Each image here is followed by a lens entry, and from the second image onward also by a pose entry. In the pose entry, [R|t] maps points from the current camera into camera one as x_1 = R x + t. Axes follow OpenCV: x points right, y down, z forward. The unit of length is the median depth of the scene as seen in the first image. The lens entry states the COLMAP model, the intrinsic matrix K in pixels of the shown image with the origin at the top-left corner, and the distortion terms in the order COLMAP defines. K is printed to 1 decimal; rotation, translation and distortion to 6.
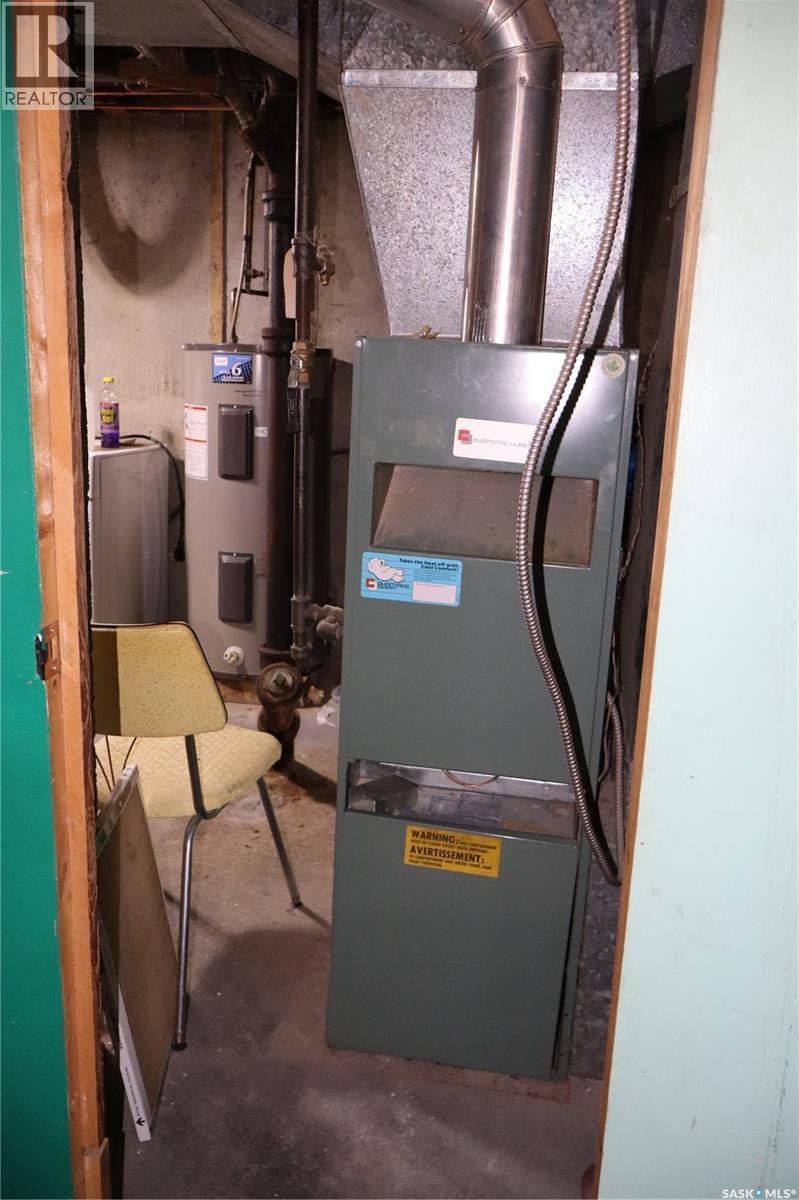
lens RADIAL K [[1008.8, 0, 399.6], [0, 1008.8, 600.4], [0, 0, 1]] dist [0.002671, 0.013238]
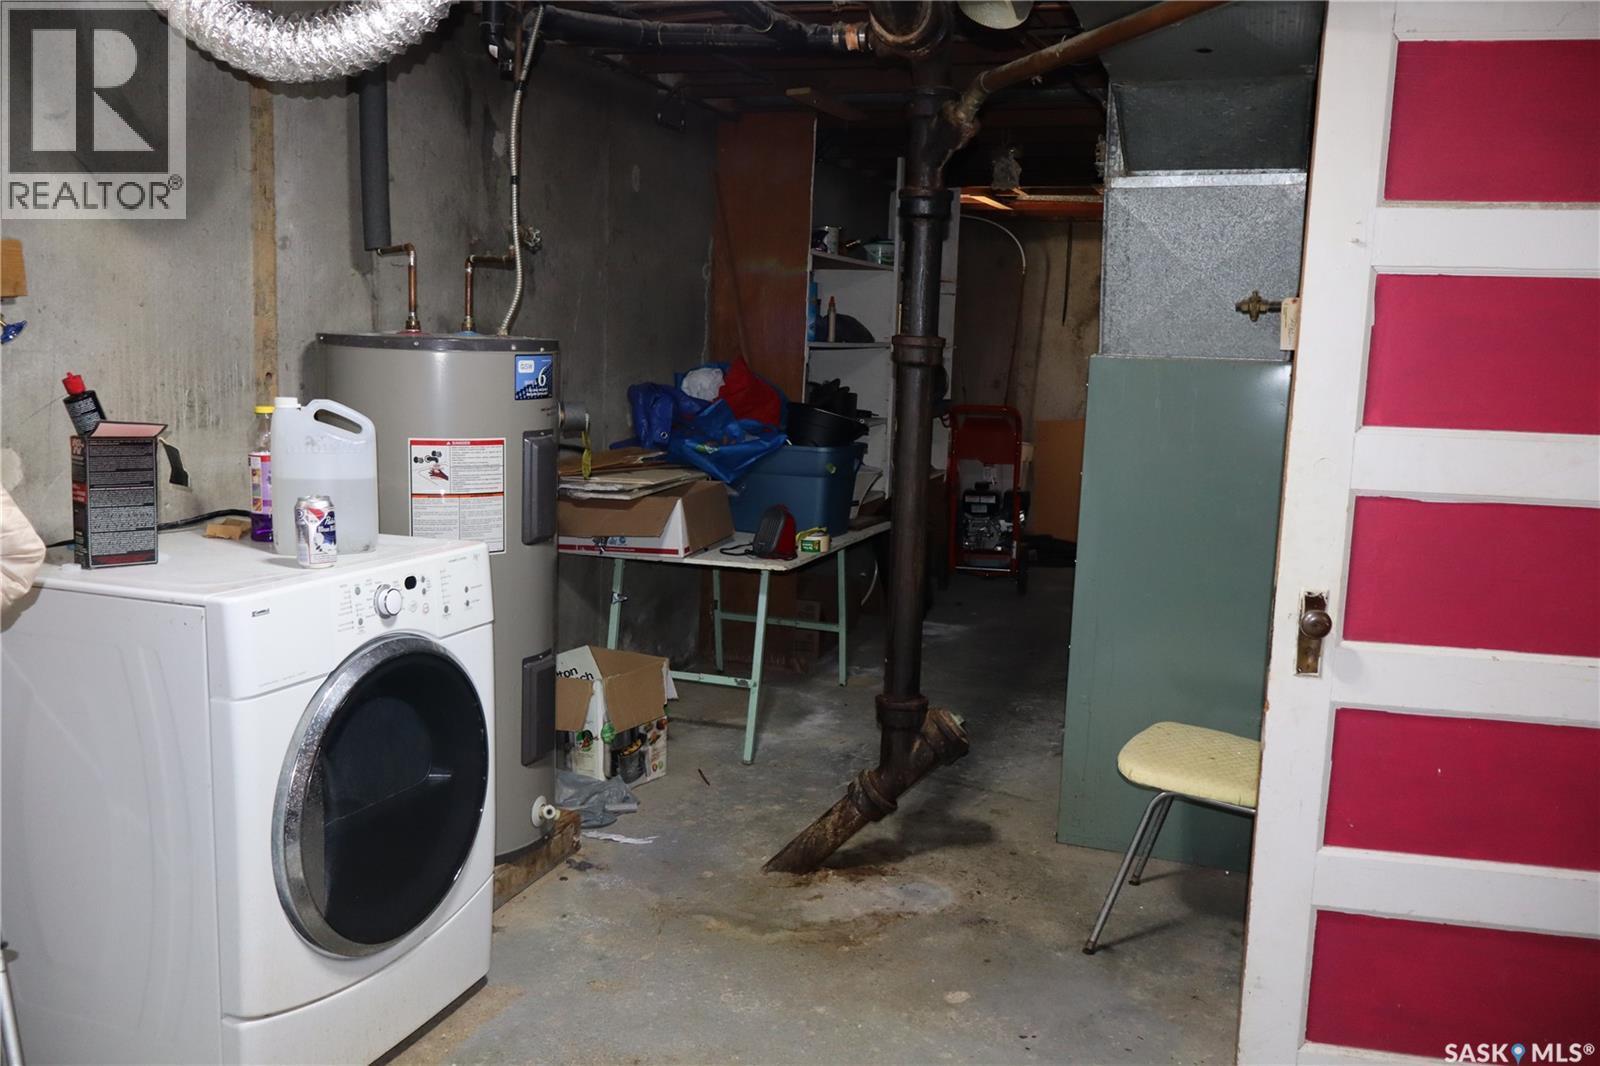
lens RADIAL K [[1345.1, 0, 800.5], [0, 1345.1, 533.5], [0, 0, 1]] dist [0.002671, 0.013238]
pose [[0.186165, -0.176582, 0.966520, -0.964578], [0.201477, 0.969673, 0.138351, -0.210296], [-0.961639, 0.168976, 0.216096, 0.642285]]
